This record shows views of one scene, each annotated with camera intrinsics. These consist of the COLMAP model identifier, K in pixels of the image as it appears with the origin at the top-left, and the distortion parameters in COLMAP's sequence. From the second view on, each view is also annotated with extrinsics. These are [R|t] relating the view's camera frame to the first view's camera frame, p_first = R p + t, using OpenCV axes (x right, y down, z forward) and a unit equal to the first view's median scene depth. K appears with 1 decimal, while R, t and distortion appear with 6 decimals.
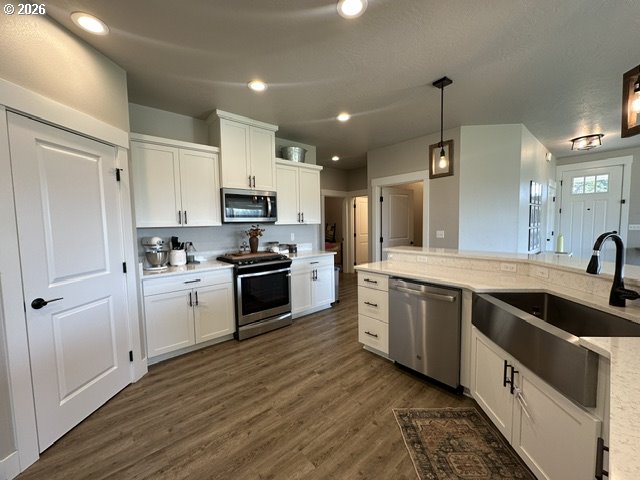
lens RADIAL K [[255.6, 0, 320.9], [0, 255.6, 239.9], [0, 0, 1]] dist [-0.003677, 0.000282]
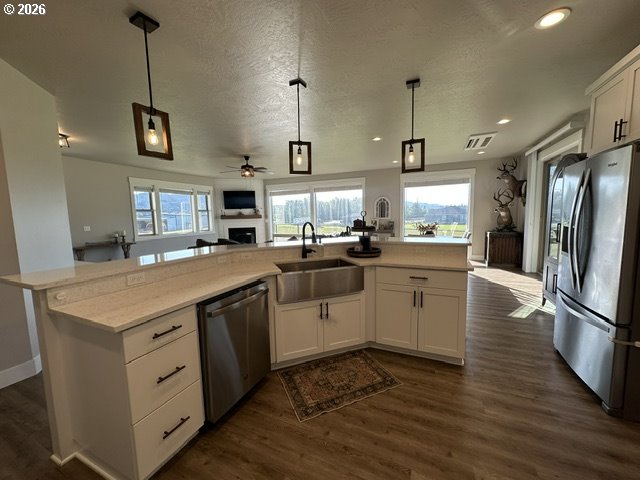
lens RADIAL K [[255.6, 0, 320.7], [0, 255.6, 240.3], [0, 0, 1]] dist [-0.003677, 0.000282]
pose [[-0.414981, -0.063994, 0.907577, -0.322671], [0.091837, 0.989482, 0.111761, -0.041545], [-0.905183, 0.129728, -0.404740, 0.743756]]
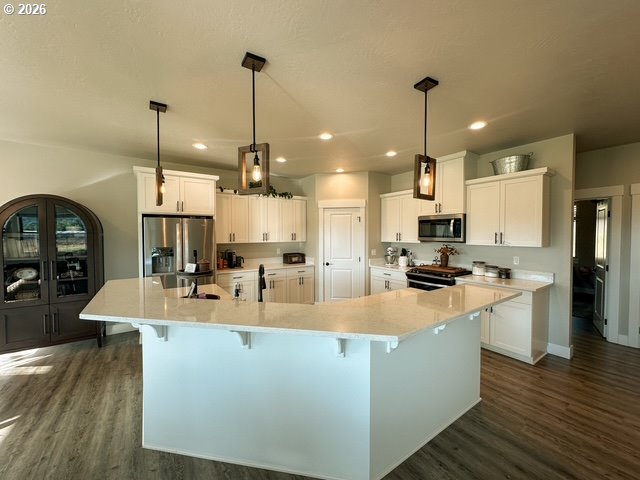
lens RADIAL K [[255.6, 0, 317.1], [0, 255.6, 240.7], [0, 0, 1]] dist [-0.003677, 0.000282]
pose [[-0.124528, 0.043821, -0.991248, 1.097364], [-0.063213, 0.996644, 0.052001, -0.108909], [0.990200, 0.069136, -0.121341, 0.635291]]
